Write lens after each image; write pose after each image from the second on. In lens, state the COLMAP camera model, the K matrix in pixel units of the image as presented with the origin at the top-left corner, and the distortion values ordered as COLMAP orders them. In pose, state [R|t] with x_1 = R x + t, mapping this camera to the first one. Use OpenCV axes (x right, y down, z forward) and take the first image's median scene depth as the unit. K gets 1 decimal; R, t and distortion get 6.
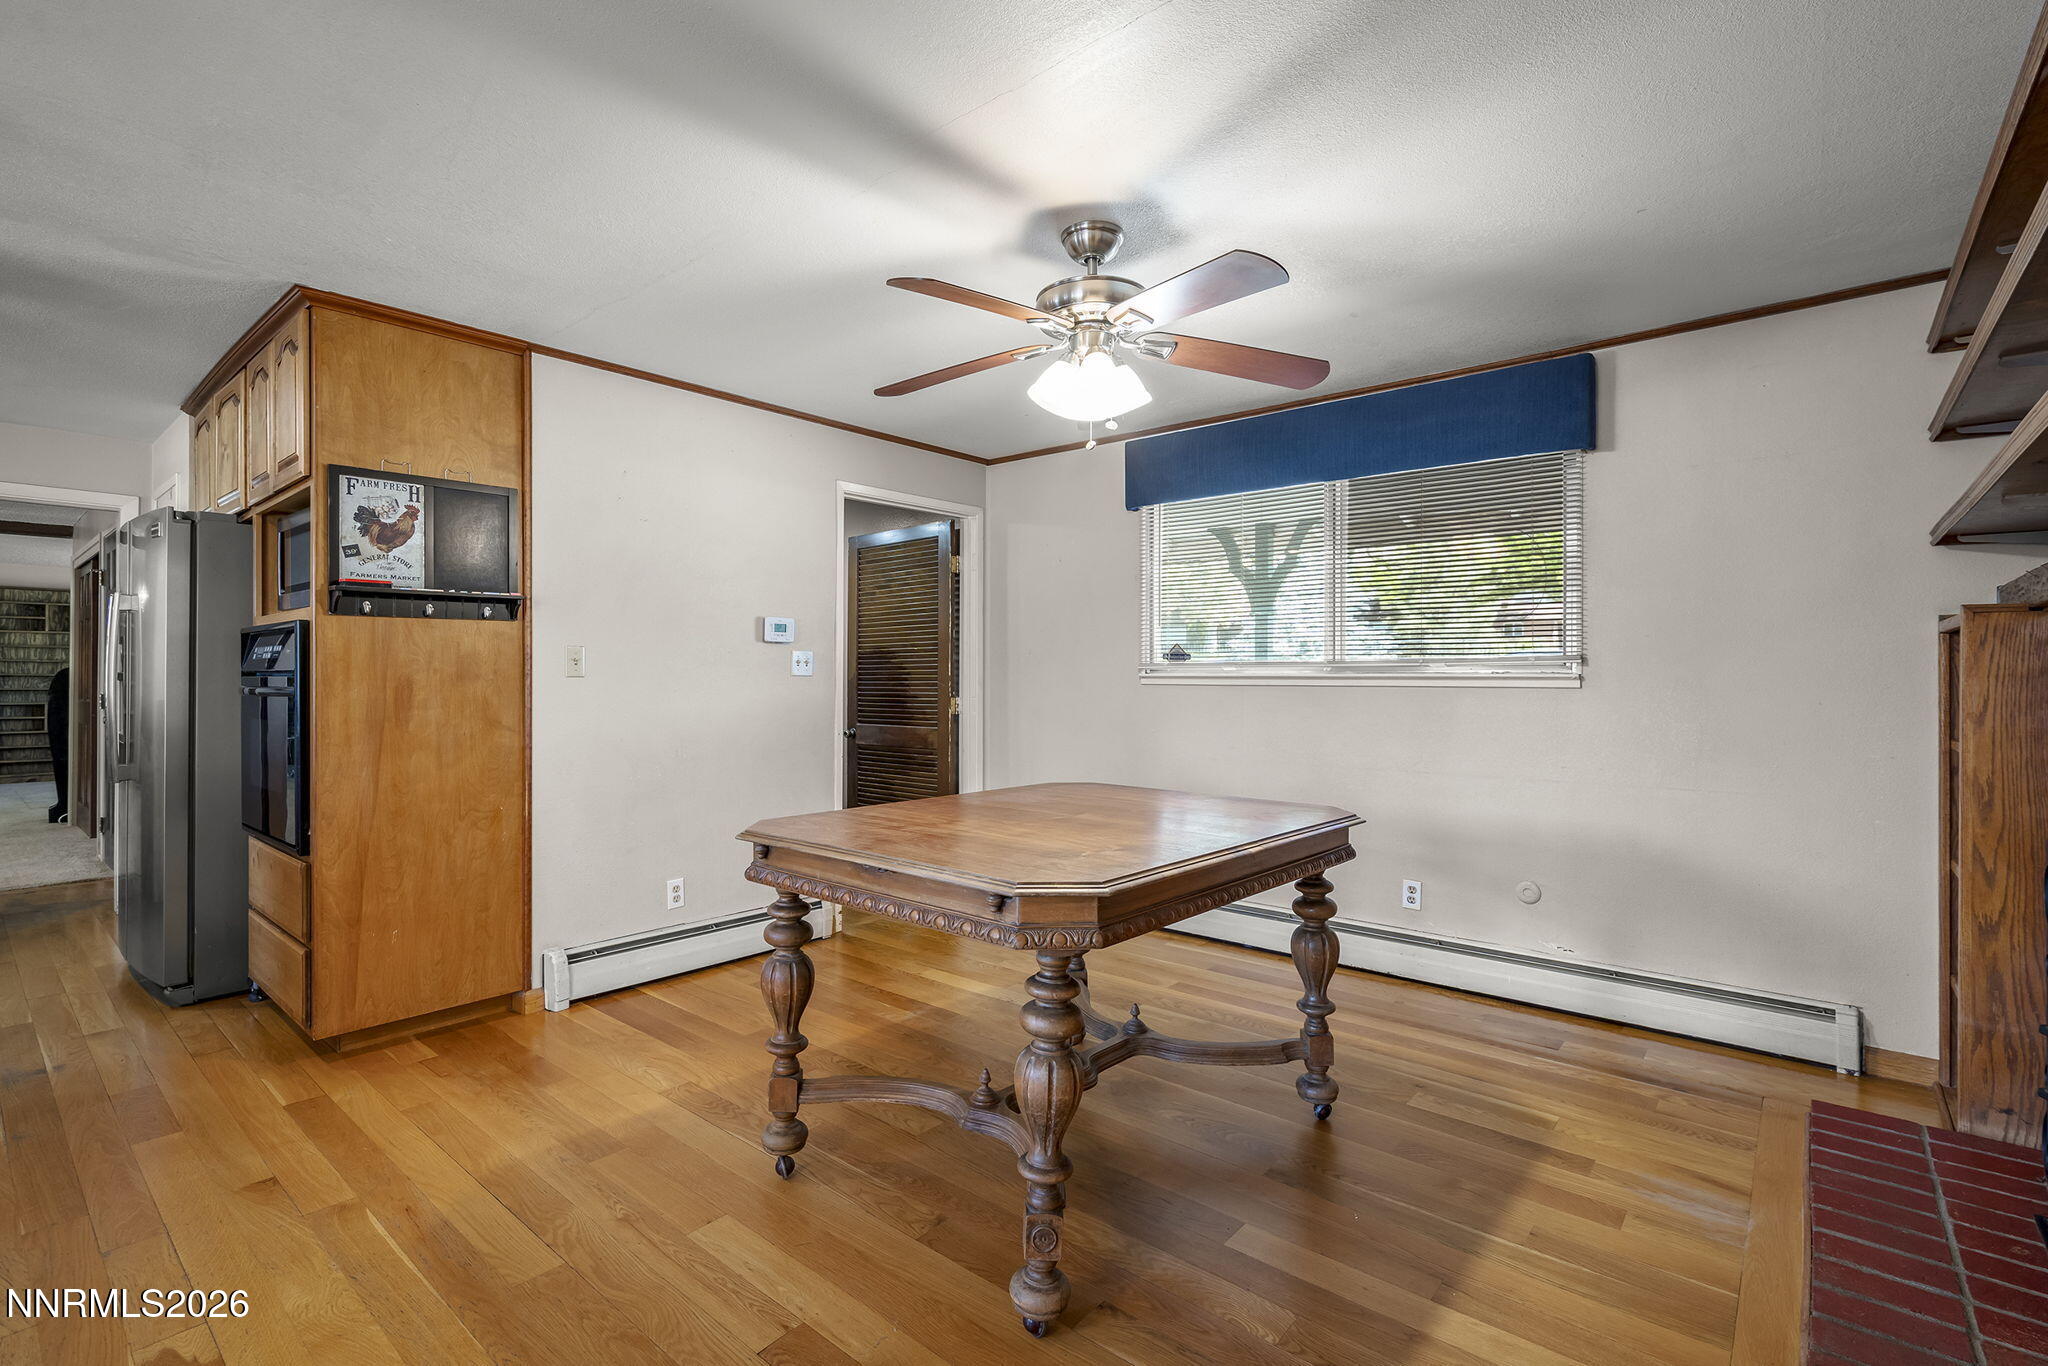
lens RADIAL K [[930.9, 0, 1016.7], [0, 930.9, 676.6], [0, 0, 1]] dist [-0.000393, 0.000097]
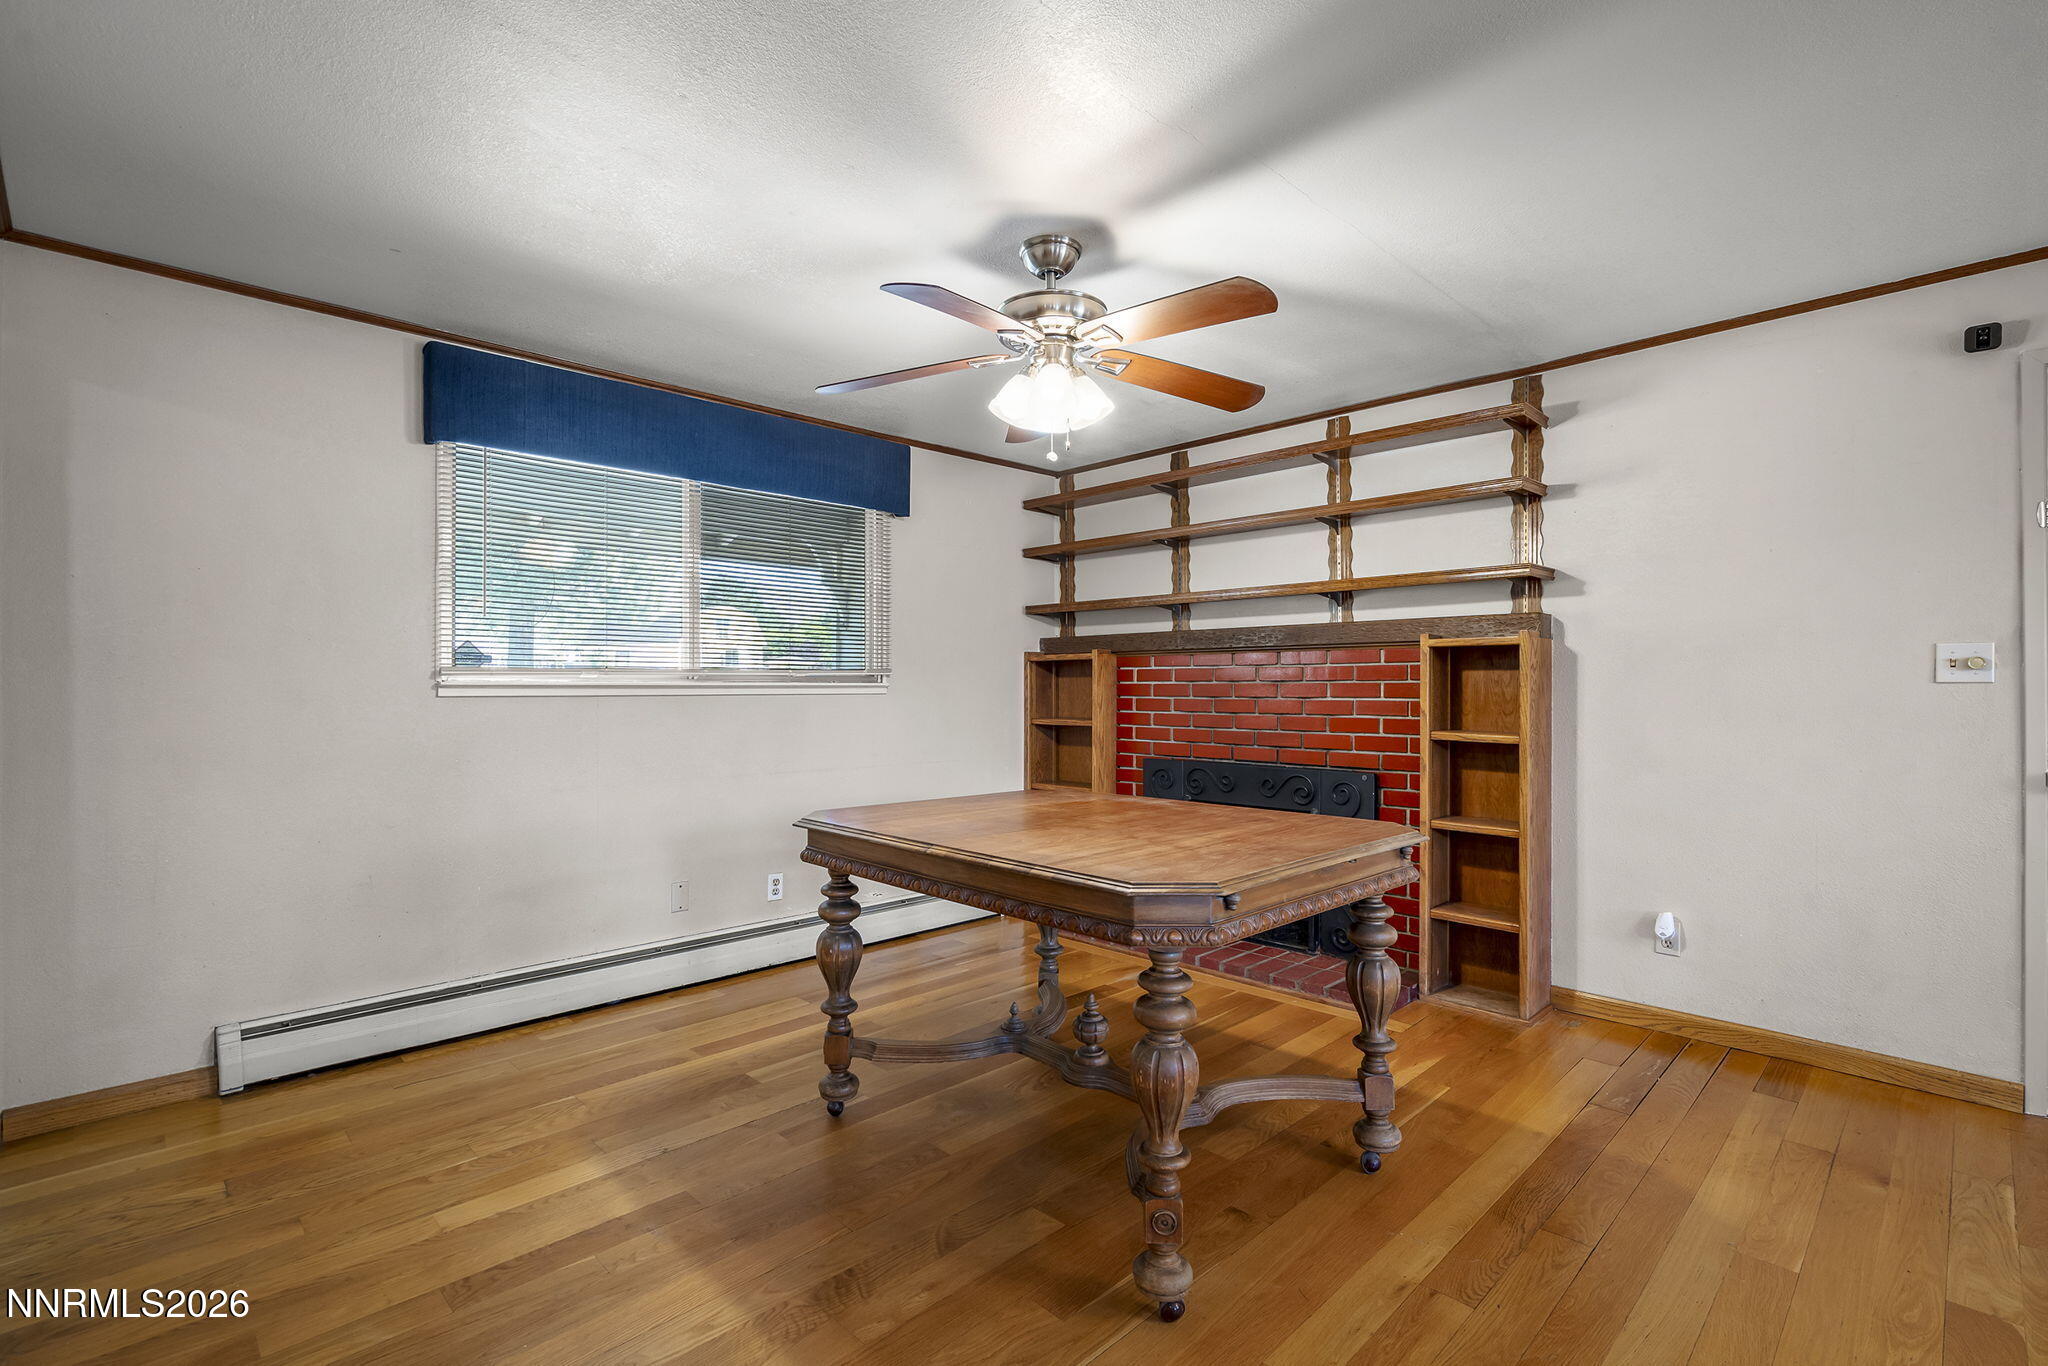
lens RADIAL K [[950.7, 0, 971.7], [0, 950.7, 684.3], [0, 0, 1]] dist [-0.000716, 0.000048]
pose [[0.106139, 0.000937, 0.994351, -0.794707], [-0.002259, 0.999997, -0.000701, -0.001570], [-0.994349, -0.002172, 0.106141, 0.799245]]
